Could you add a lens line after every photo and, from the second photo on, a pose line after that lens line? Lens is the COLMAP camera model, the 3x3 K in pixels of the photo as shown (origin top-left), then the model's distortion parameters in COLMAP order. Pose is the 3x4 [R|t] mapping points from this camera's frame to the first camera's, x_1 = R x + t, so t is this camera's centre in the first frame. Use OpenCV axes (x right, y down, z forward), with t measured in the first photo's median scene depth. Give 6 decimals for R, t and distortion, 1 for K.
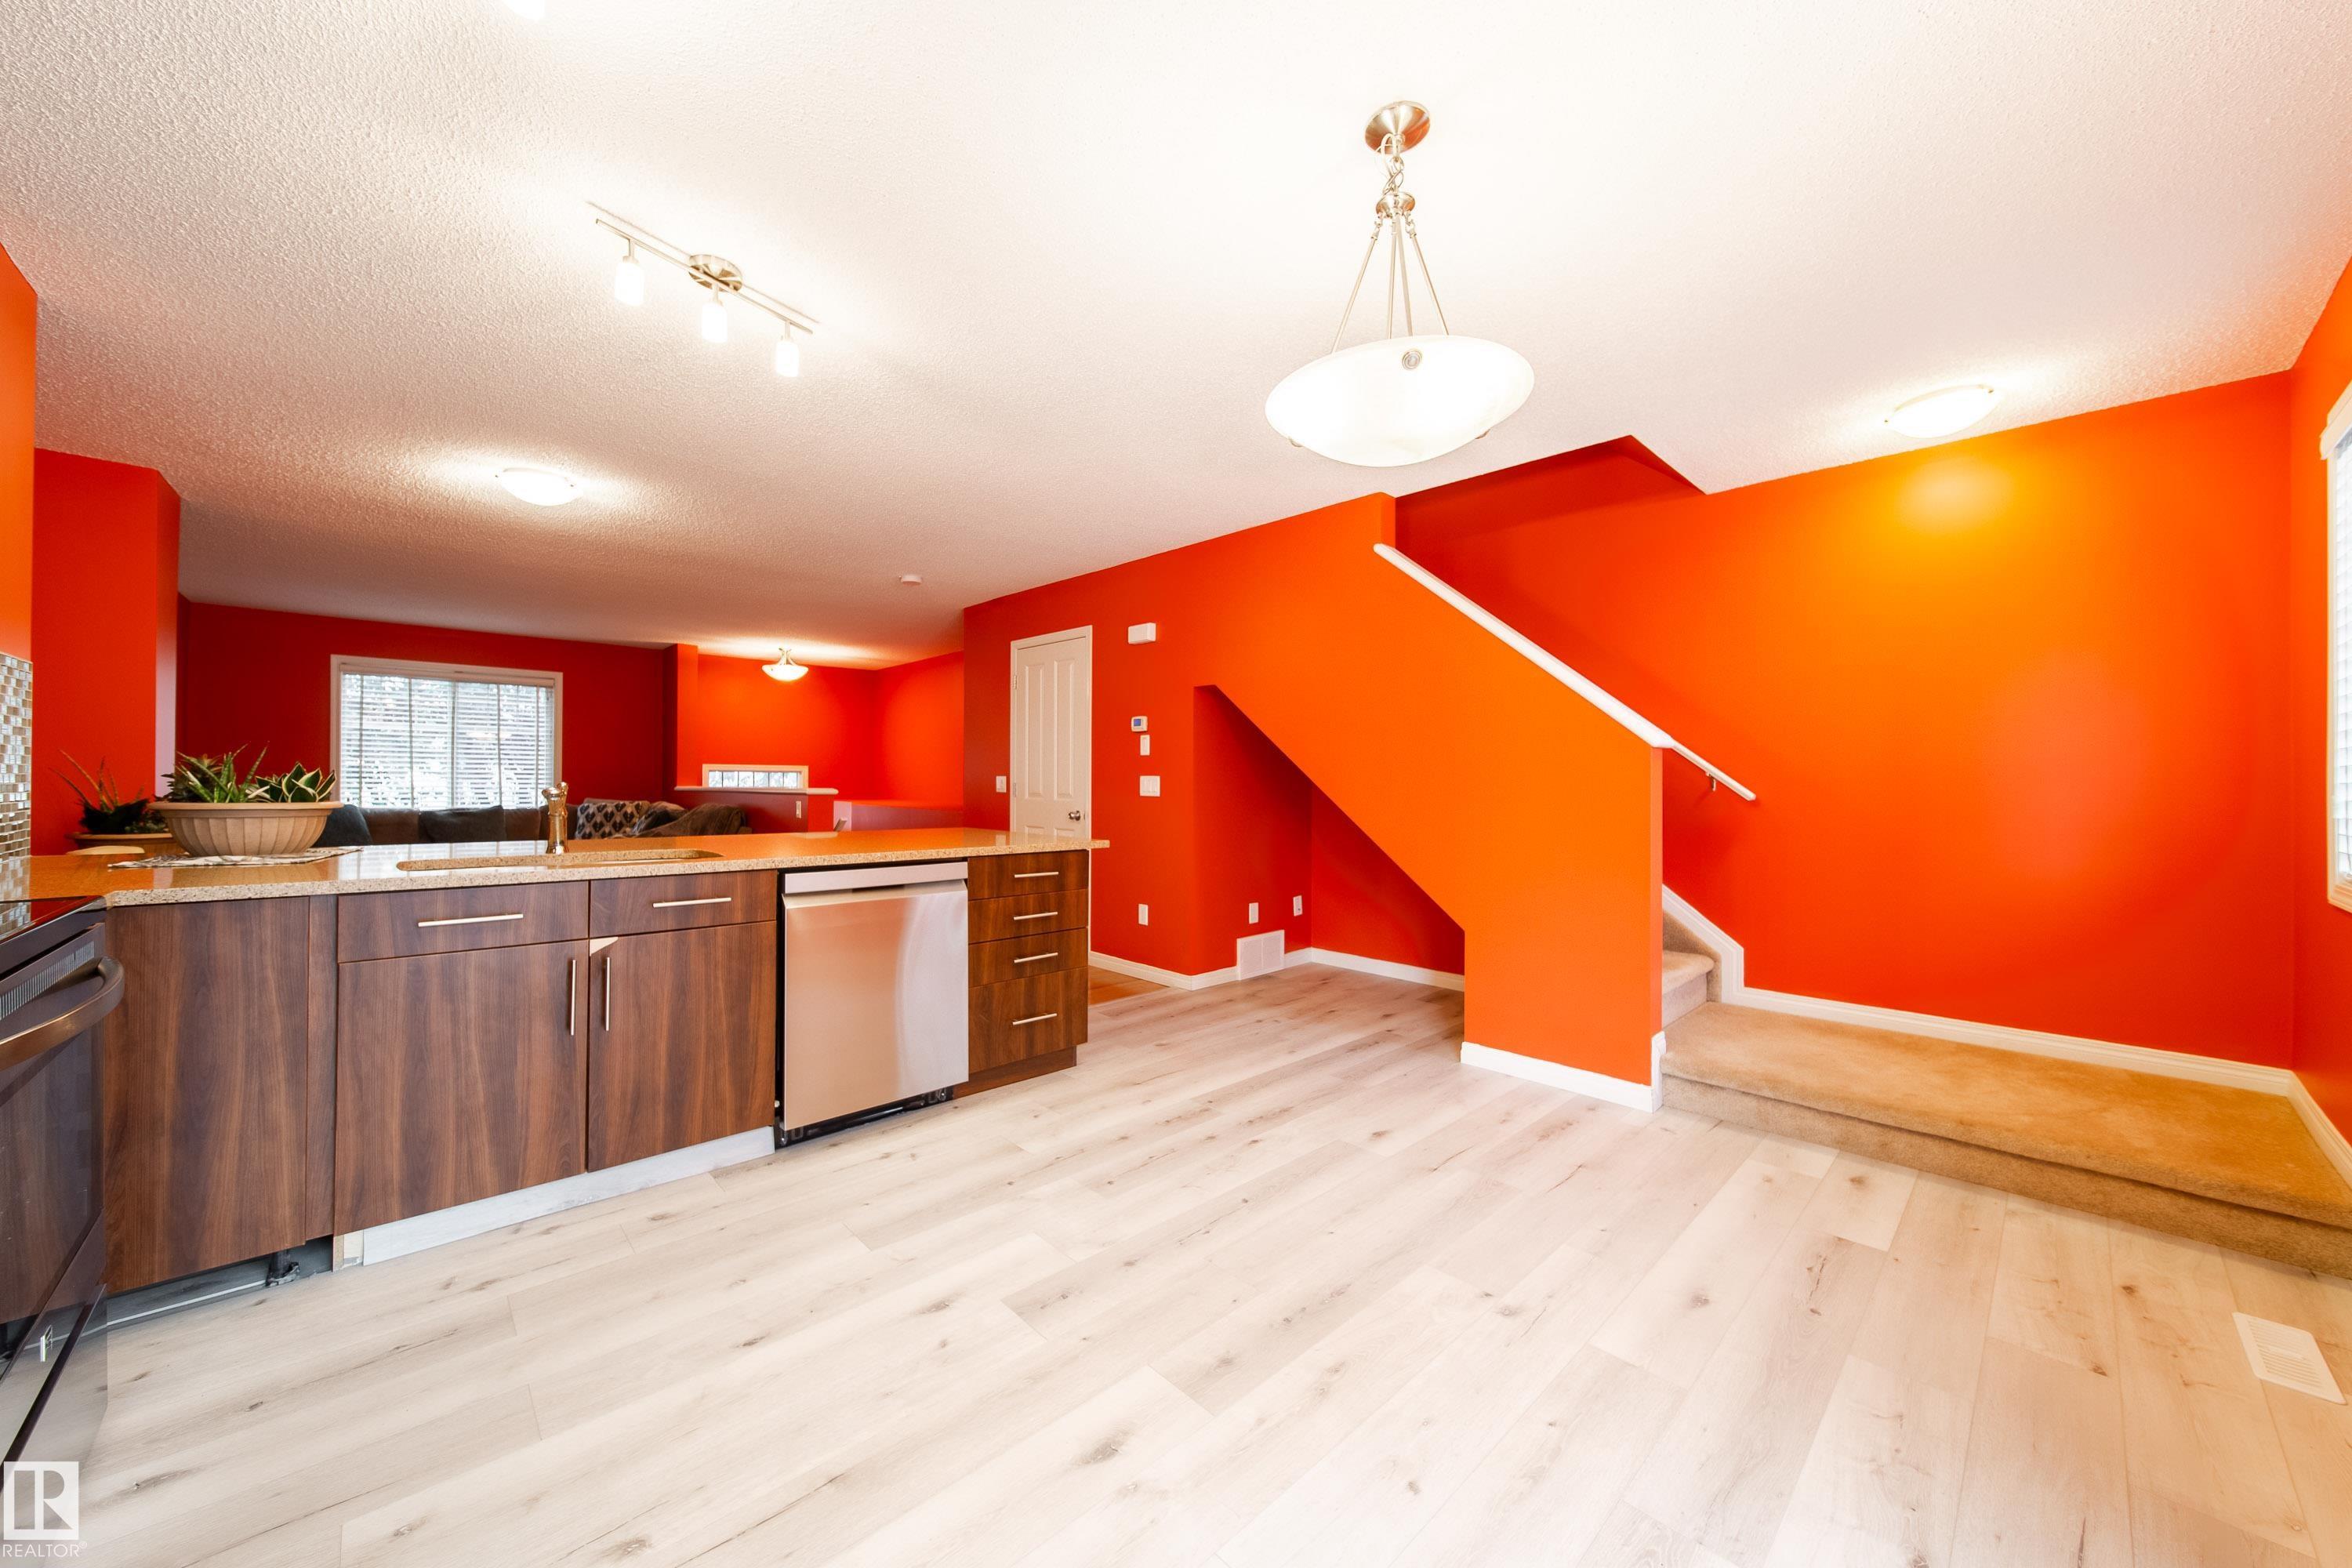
lens RADIAL K [[843.1, 0, 1180.7], [0, 843.1, 778.7], [0, 0, 1]] dist [0.003223, -0.001201]
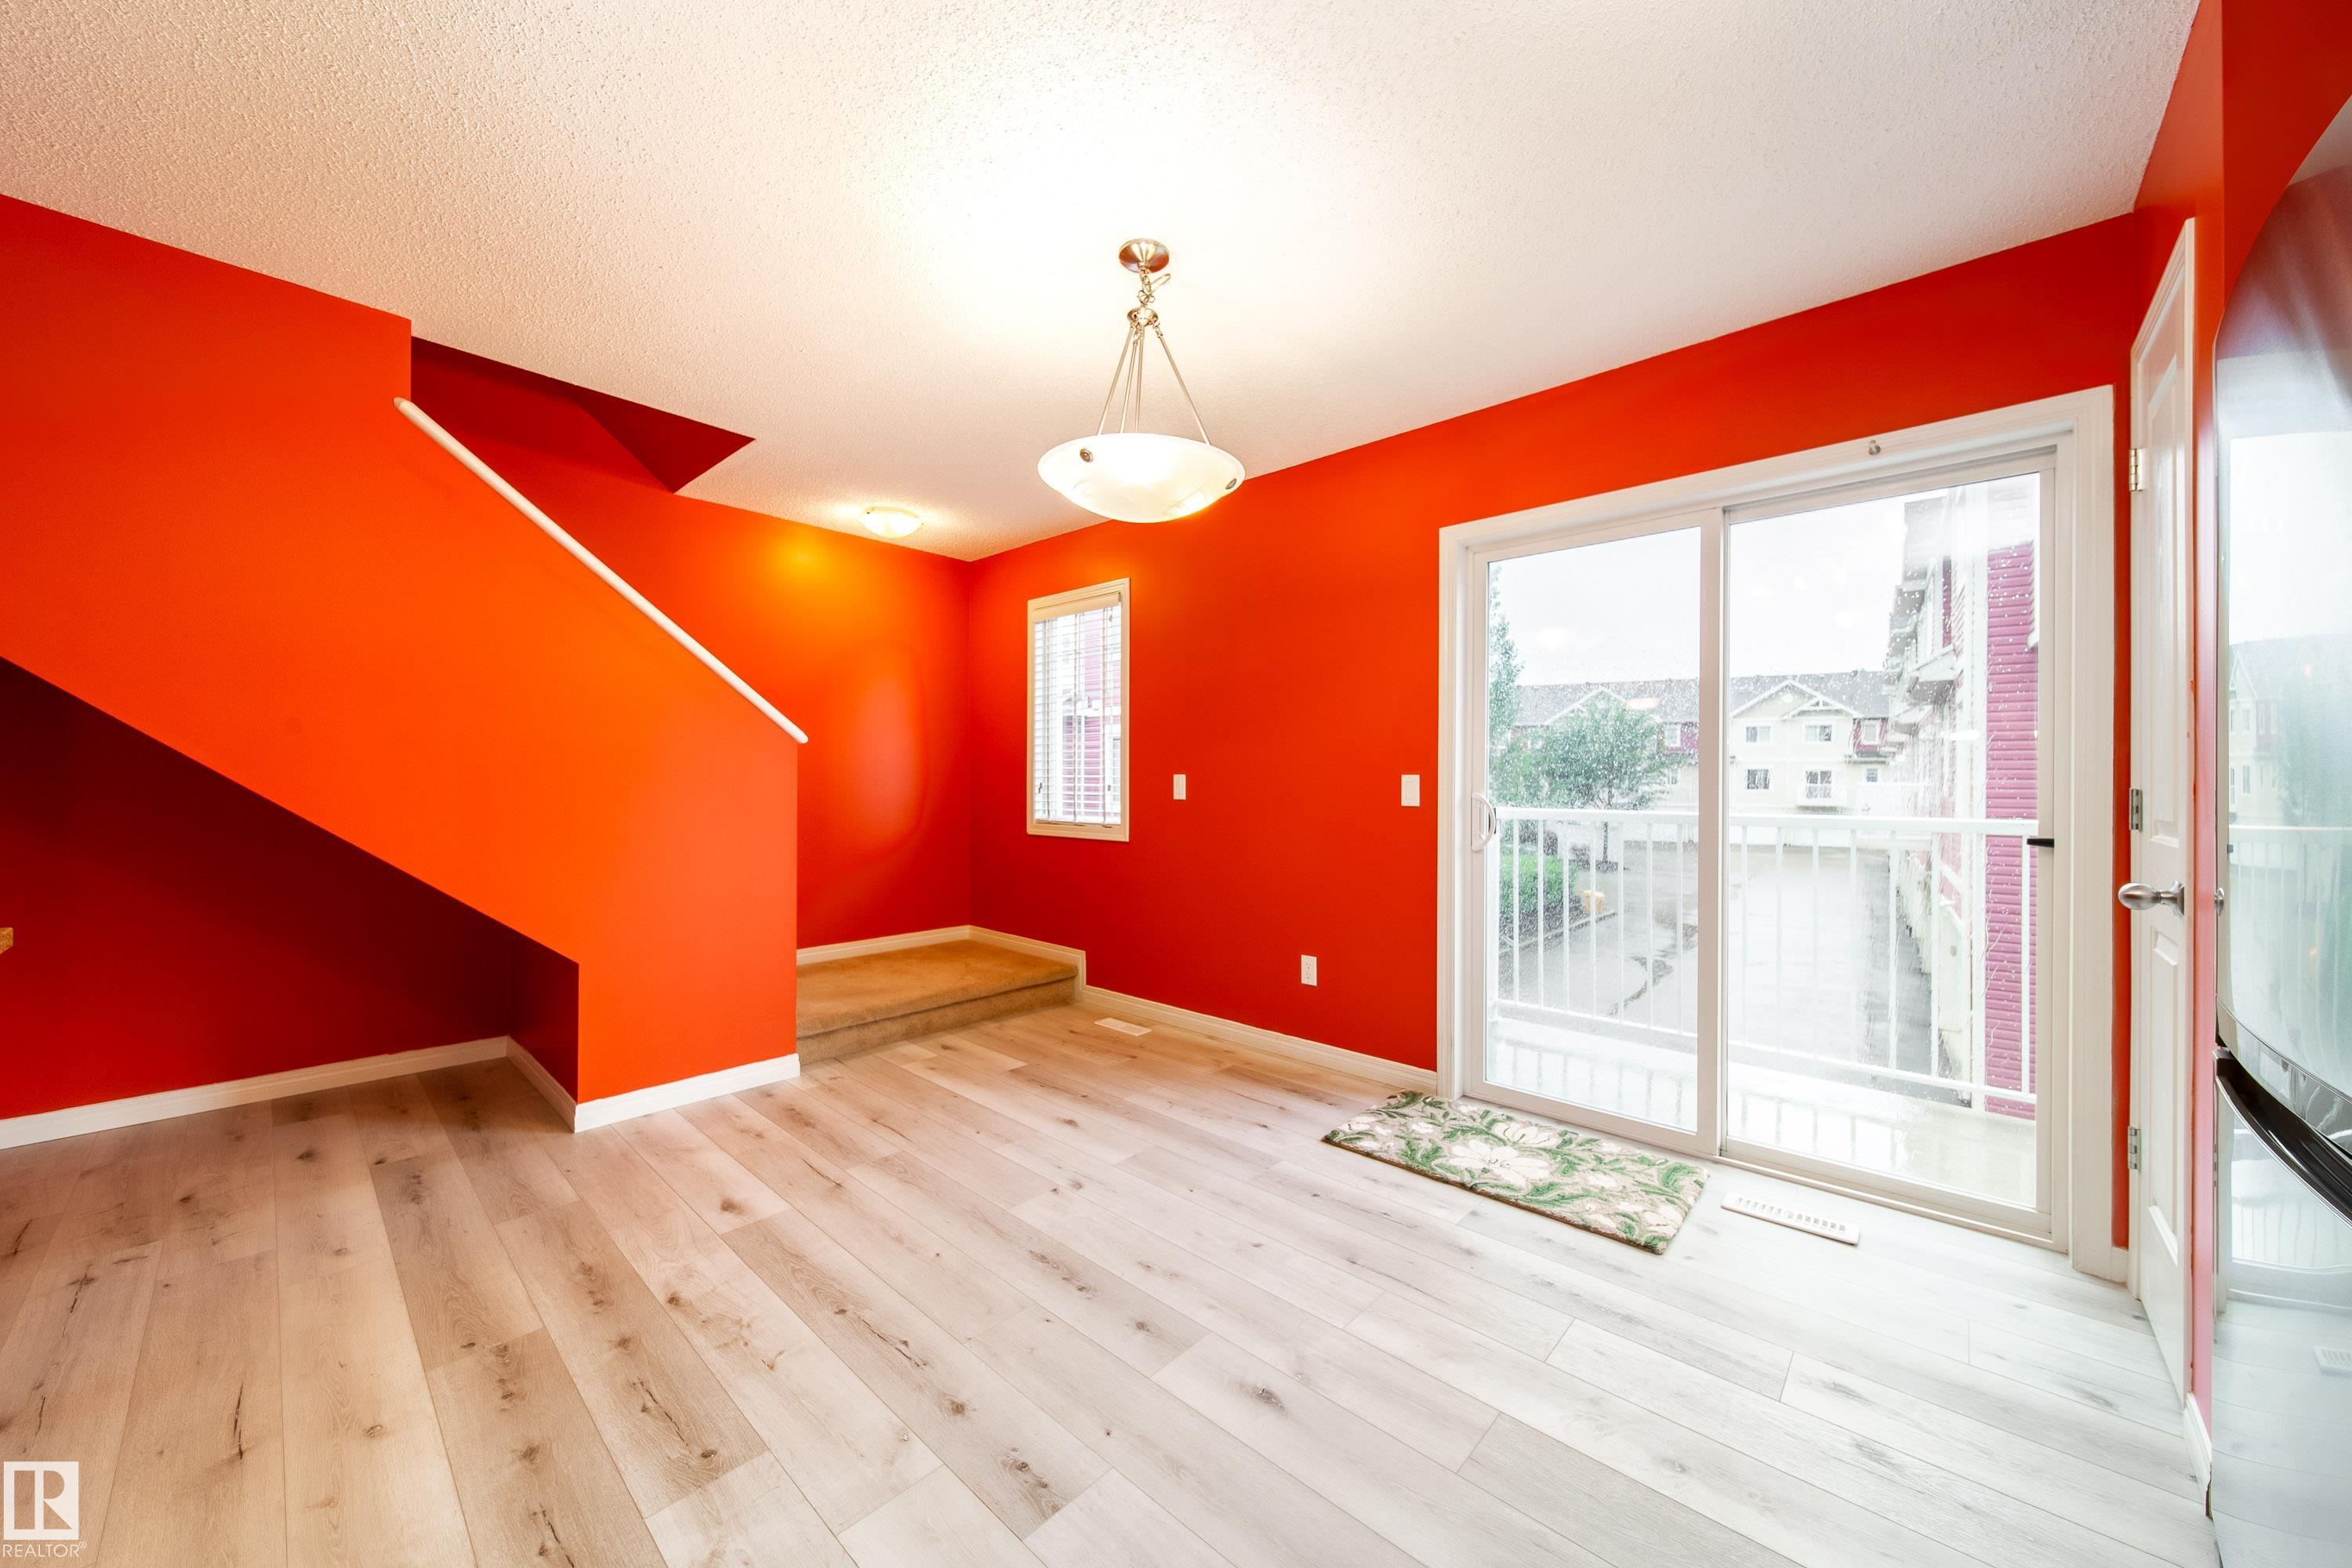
lens RADIAL K [[843.1, 0, 1176.0], [0, 843.1, 780.0], [0, 0, 1]] dist [0.003223, -0.001201]
pose [[-0.067860, -0.005328, 0.997681, -0.570784], [-0.010579, 0.999933, 0.004621, -0.000085], [-0.997639, -0.010241, -0.067912, 0.589452]]
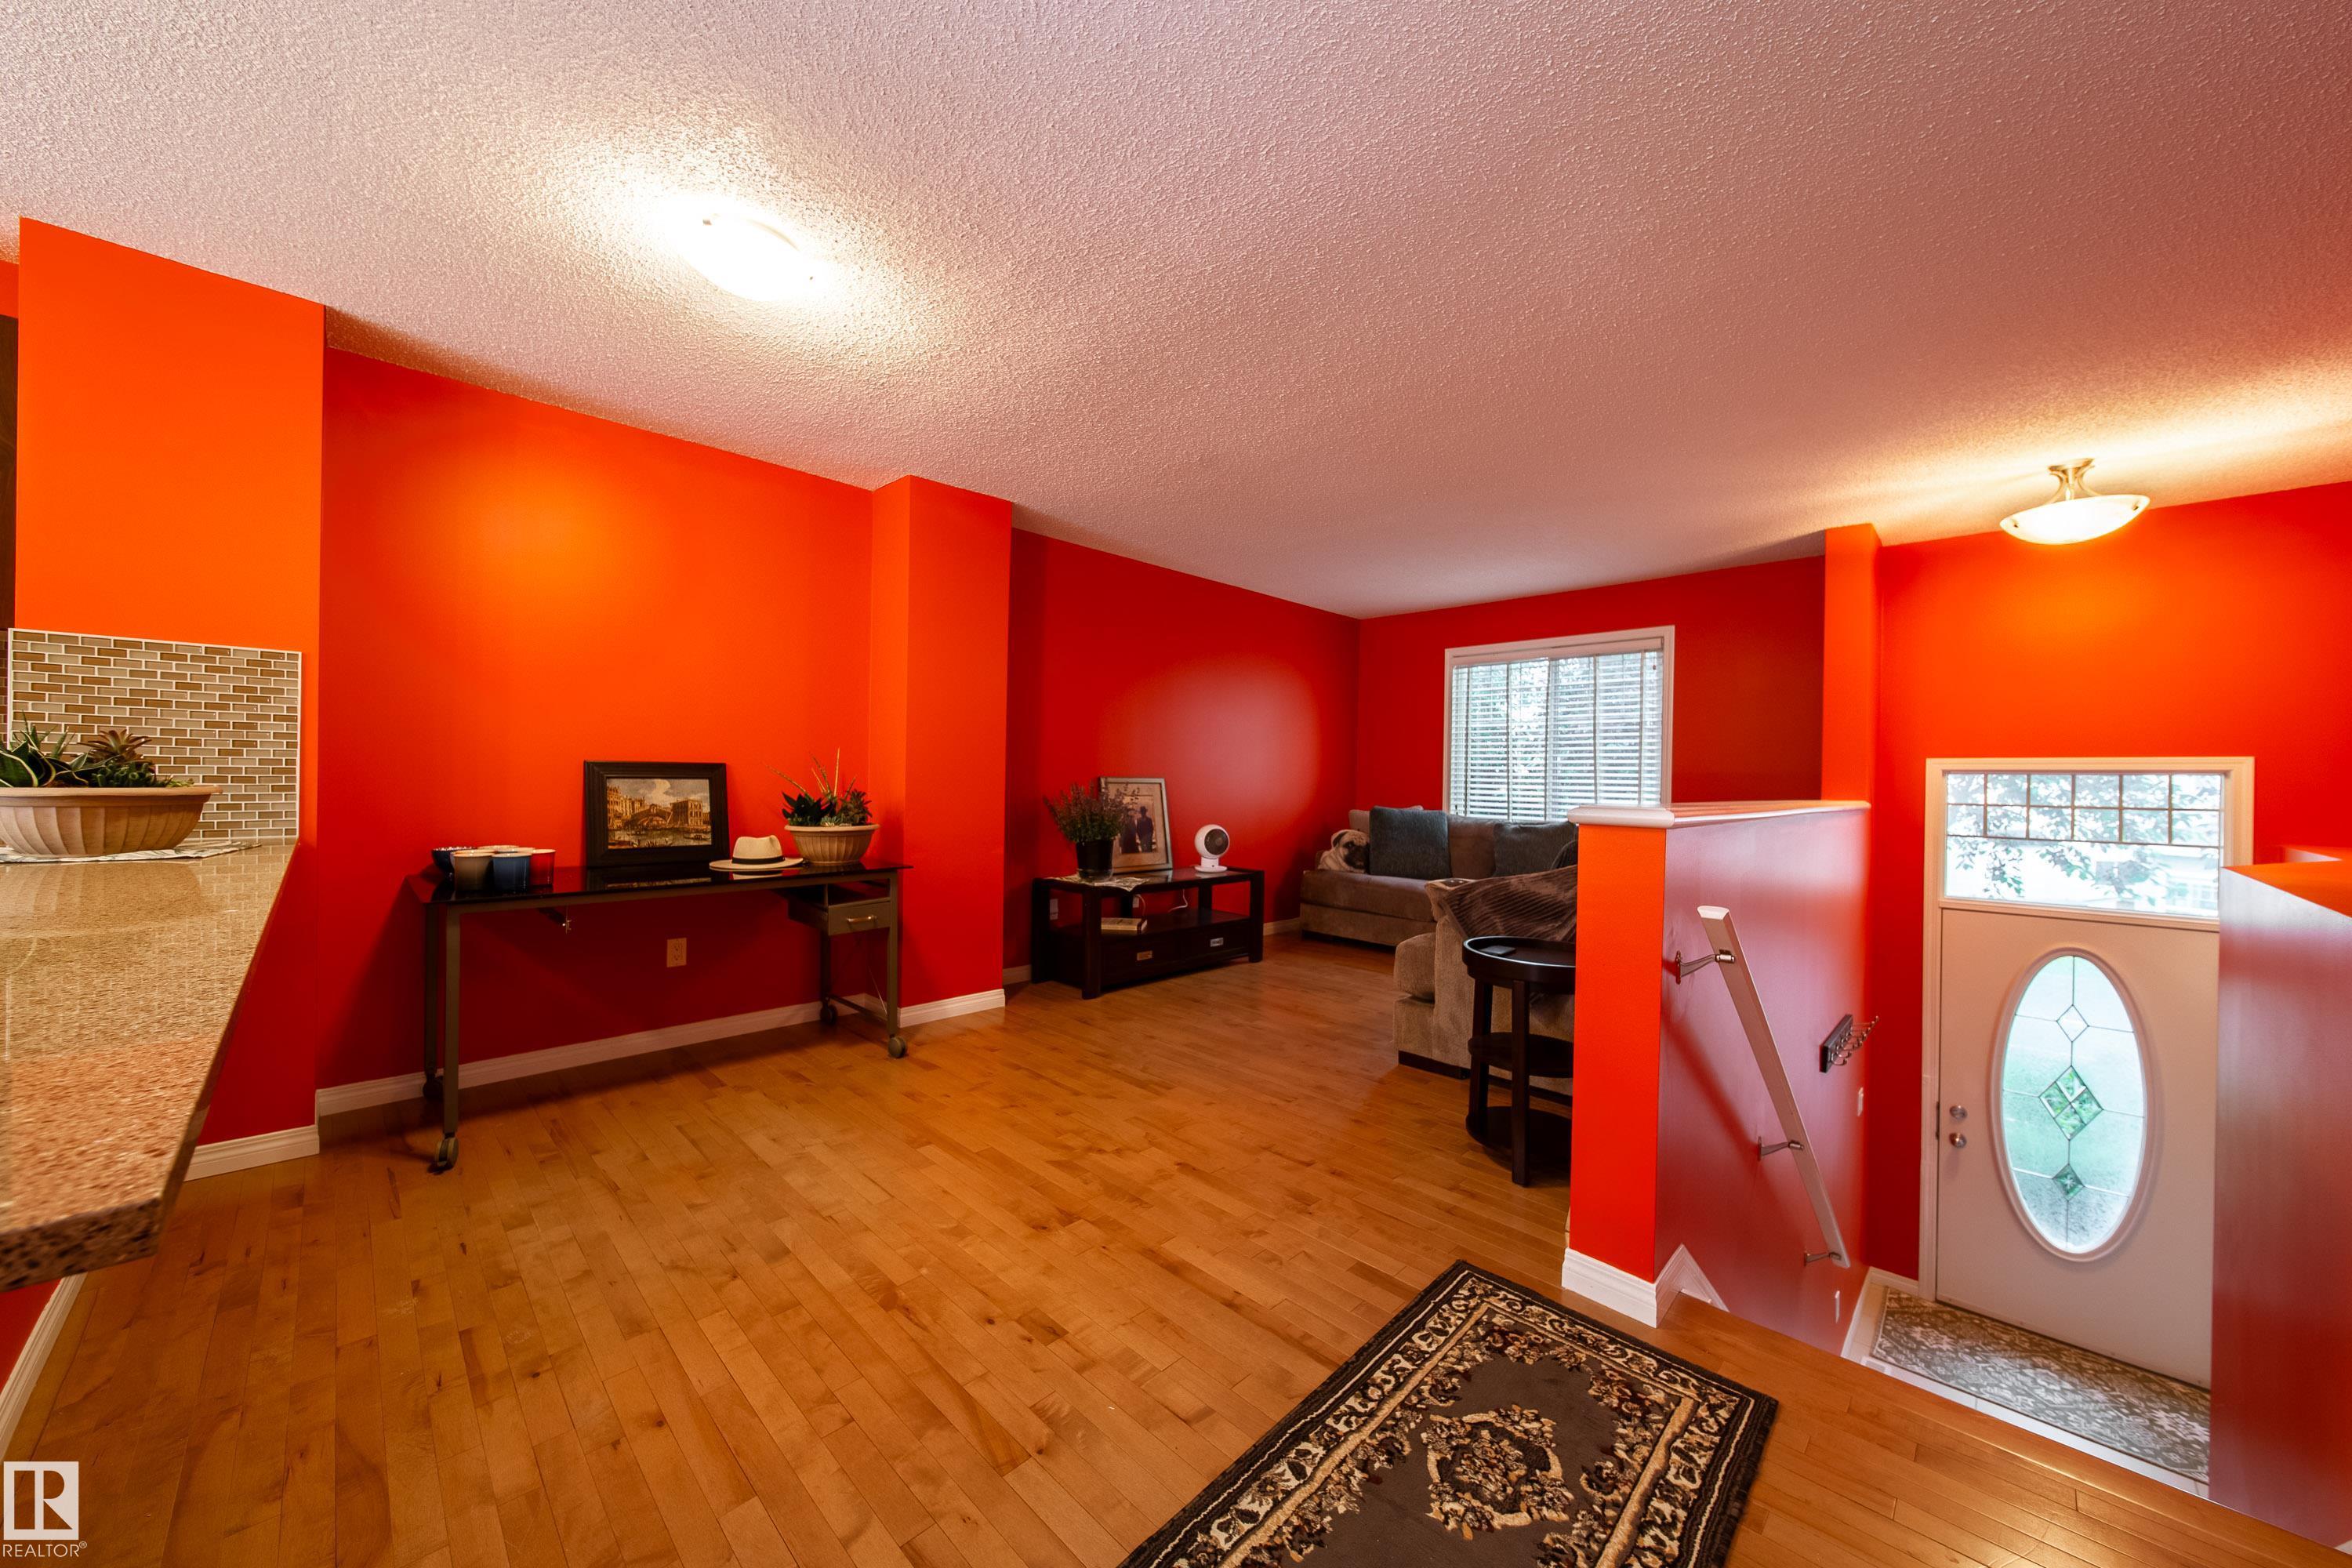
lens RADIAL K [[843.1, 0, 1182.4], [0, 843.1, 783.6], [0, 0, 1]] dist [0.003223, -0.001201]
pose [[0.023291, -0.001266, -0.999728, -0.220672], [-0.011741, 0.999930, -0.001540, 0.011359], [0.999660, 0.011774, 0.023275, 1.615824]]
